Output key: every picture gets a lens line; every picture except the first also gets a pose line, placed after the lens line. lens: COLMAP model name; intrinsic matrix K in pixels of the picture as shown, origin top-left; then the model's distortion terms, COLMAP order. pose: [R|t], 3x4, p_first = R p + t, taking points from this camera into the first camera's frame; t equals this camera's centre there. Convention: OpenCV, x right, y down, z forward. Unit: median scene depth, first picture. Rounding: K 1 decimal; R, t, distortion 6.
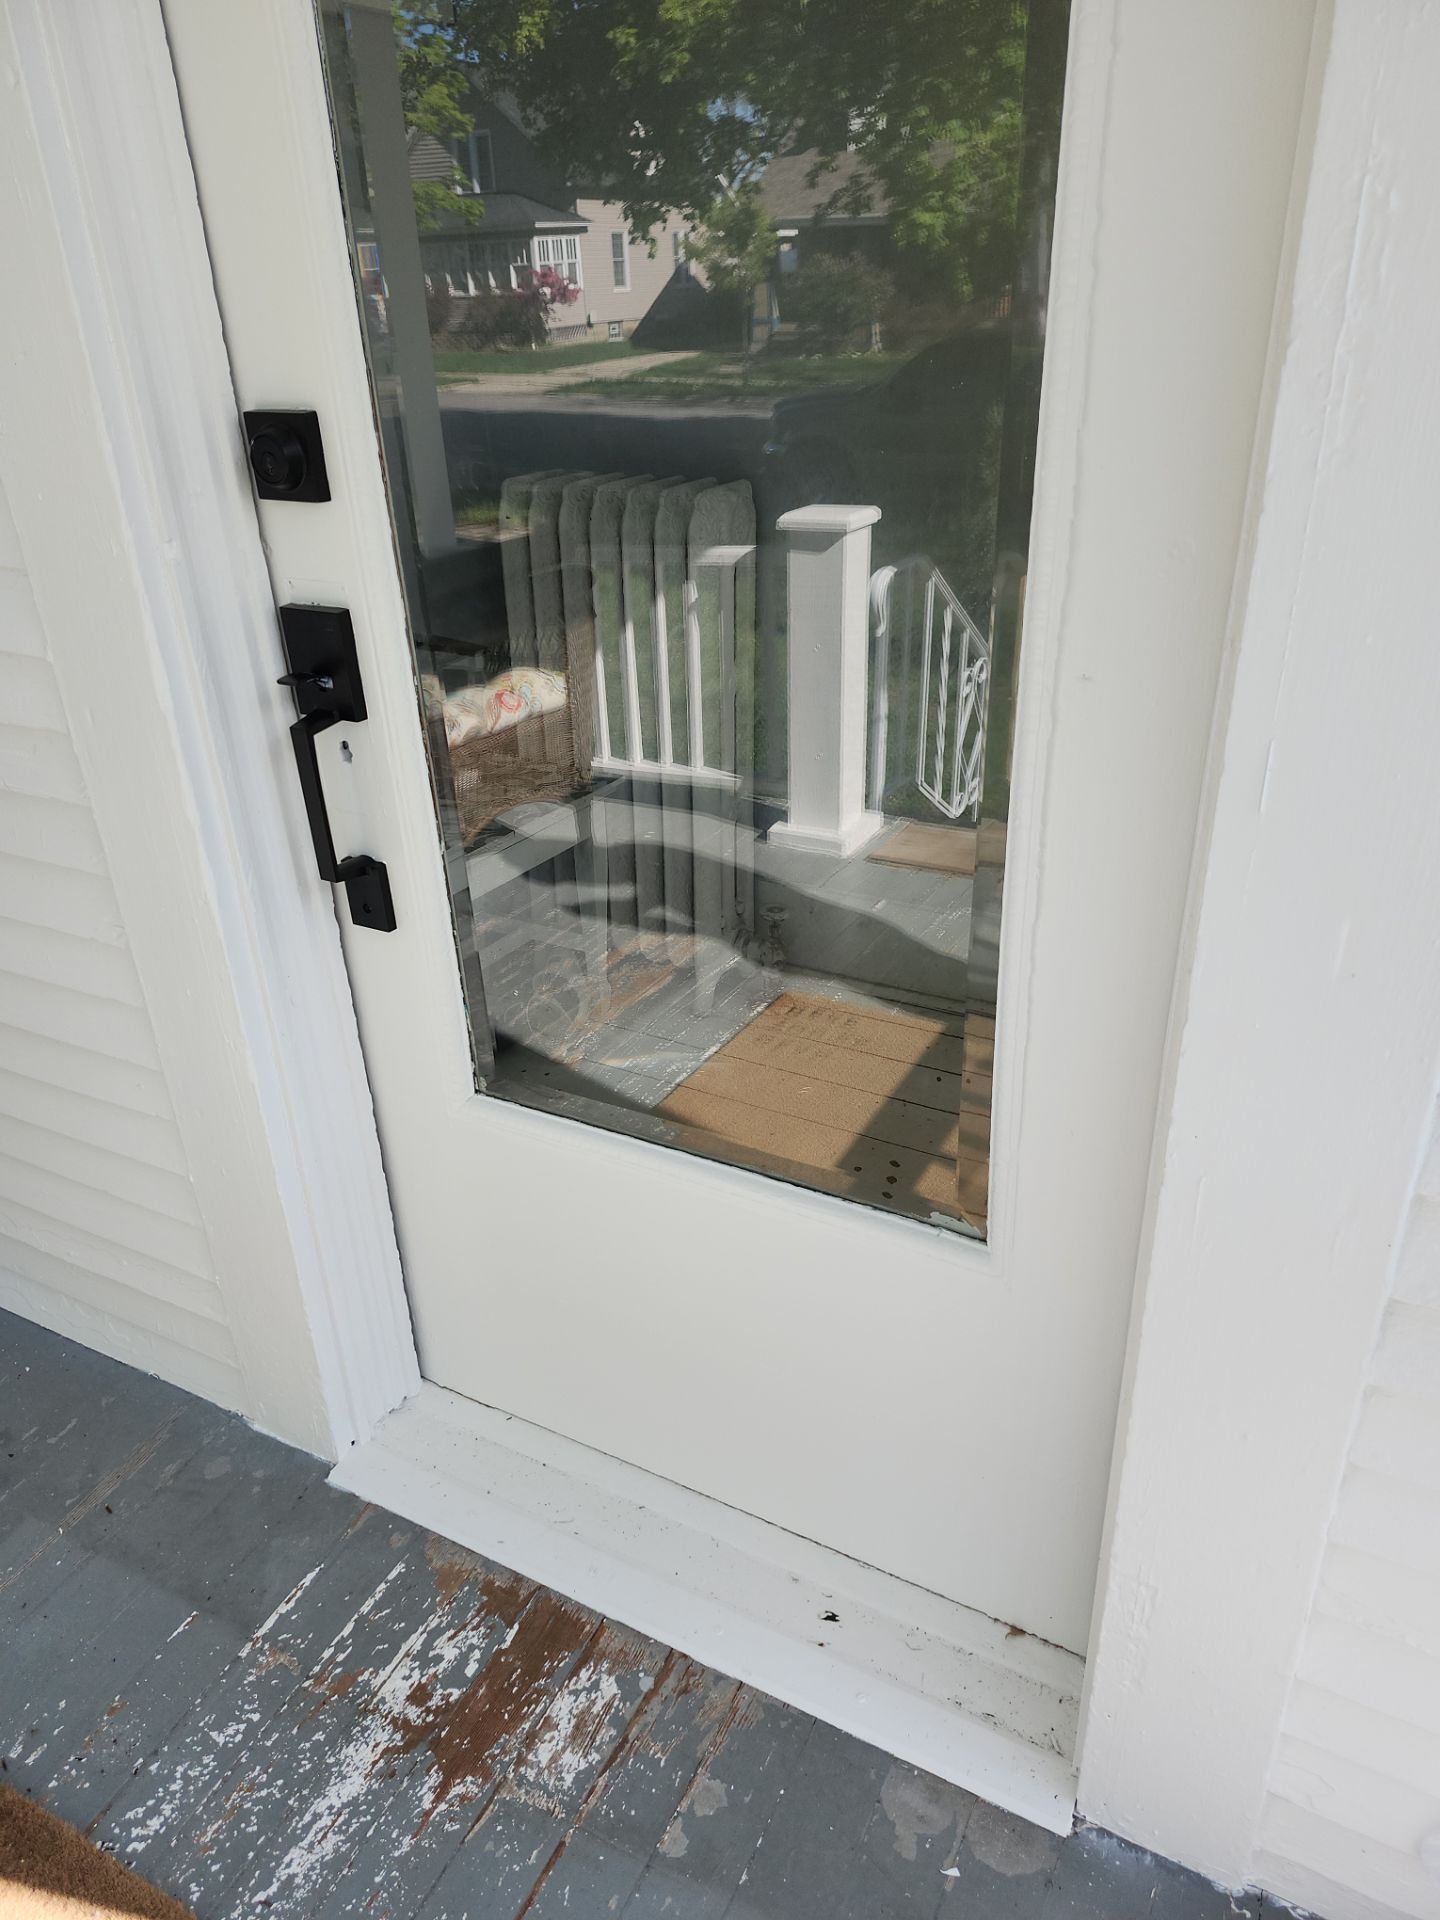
lens RADIAL K [[1291.9, 0, 720.0], [0, 1291.9, 960.0], [0, 0, 1]] dist [0.063403, -0.075557]
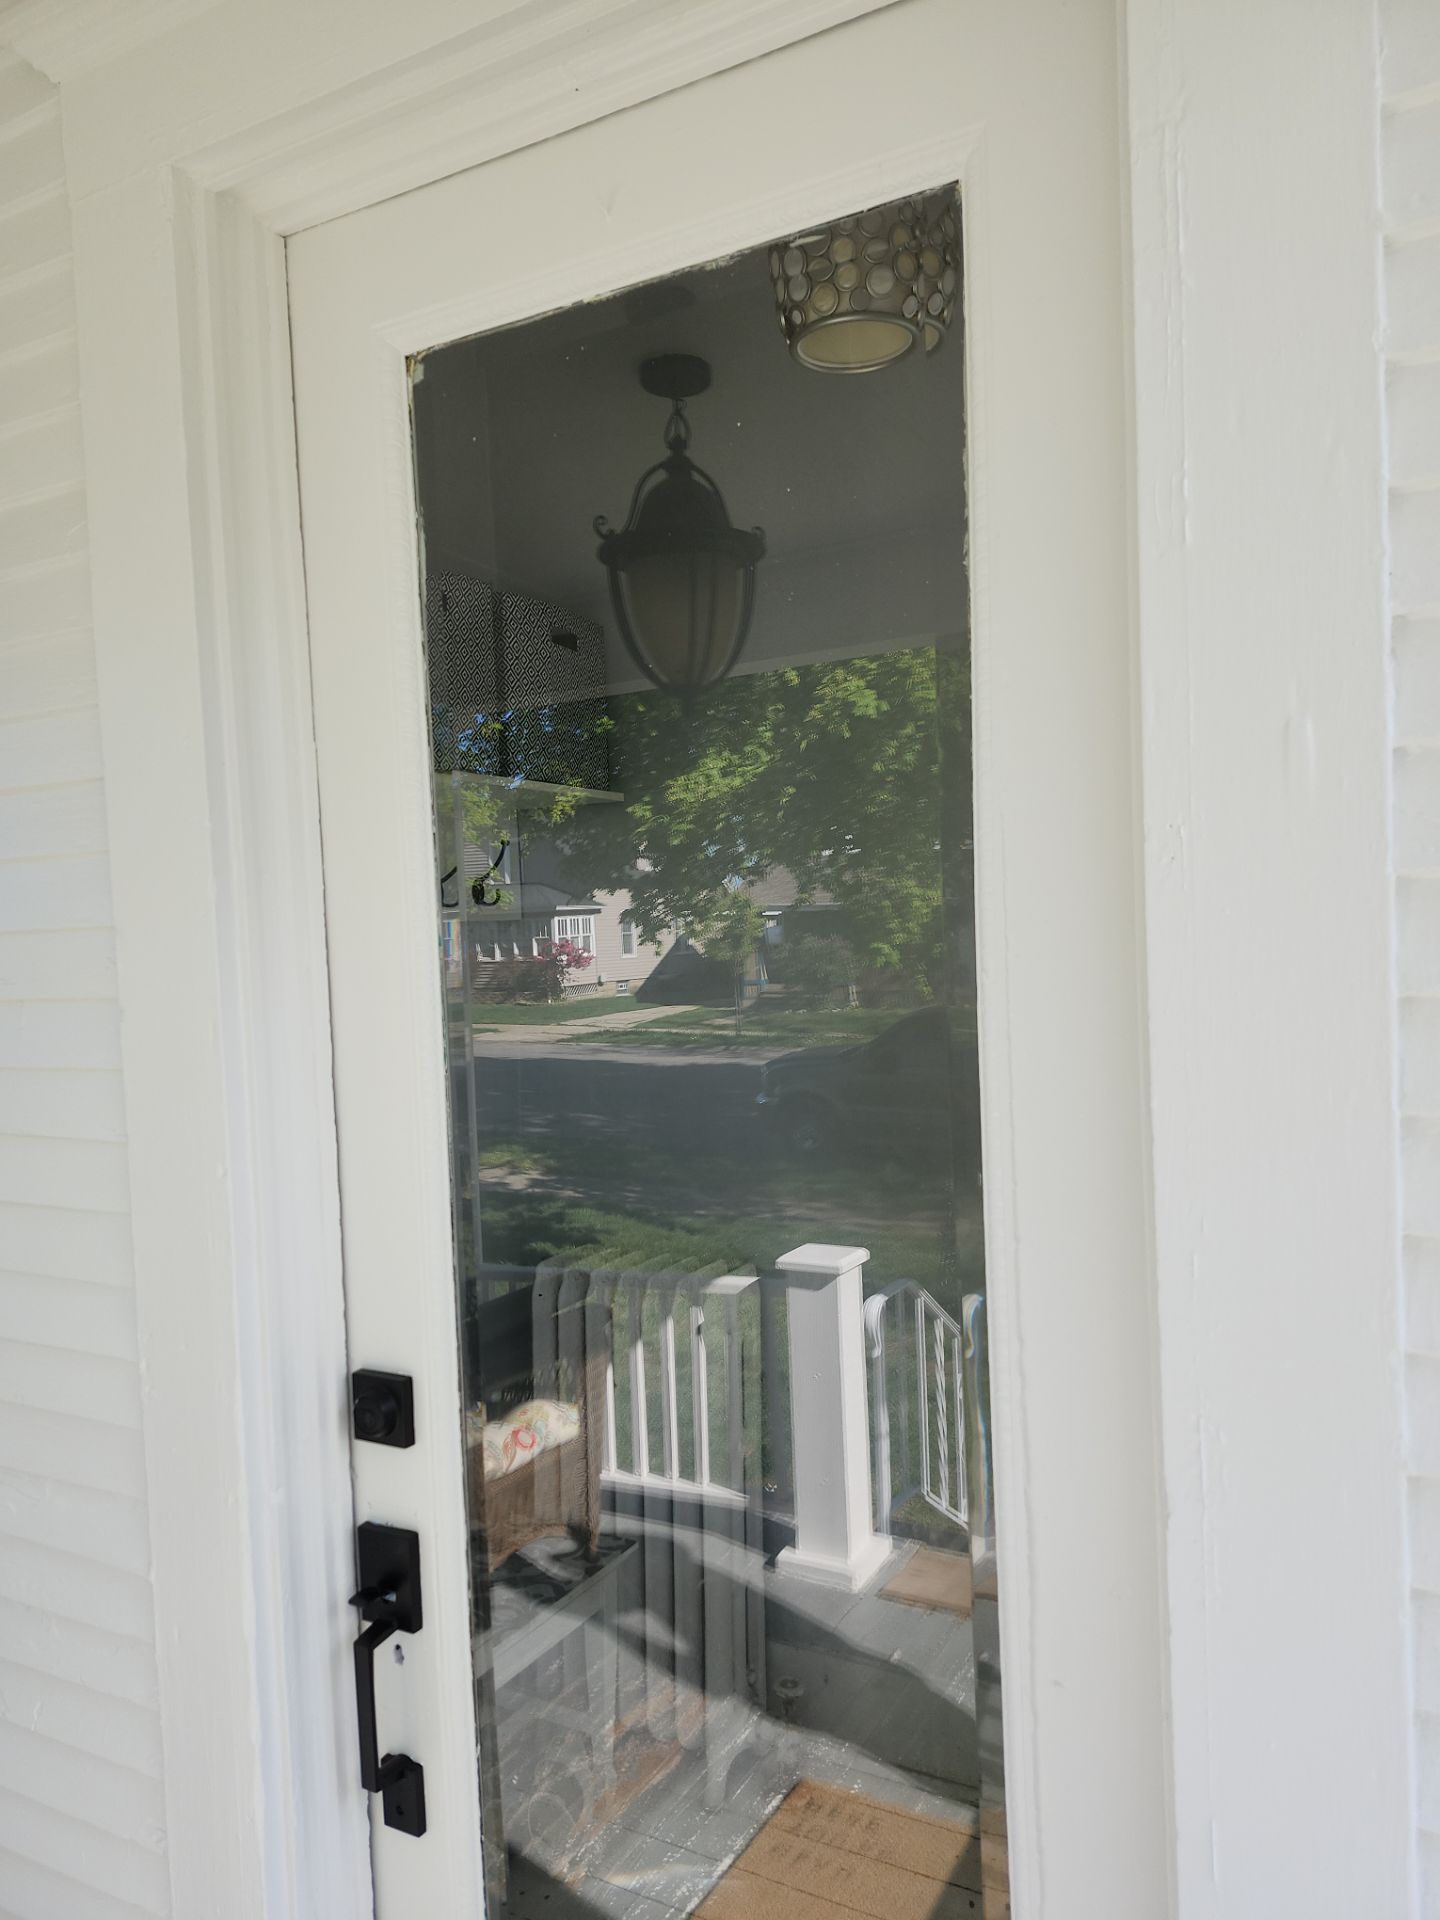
lens RADIAL K [[1291.9, 0, 720.0], [0, 1291.9, 960.0], [0, 0, 1]] dist [0.063403, -0.075557]
pose [[0.999951, -0.008318, 0.005447, -0.007435], [0.009856, 0.901396, -0.432884, -0.081010], [-0.001309, 0.432916, 0.901433, -0.095049]]
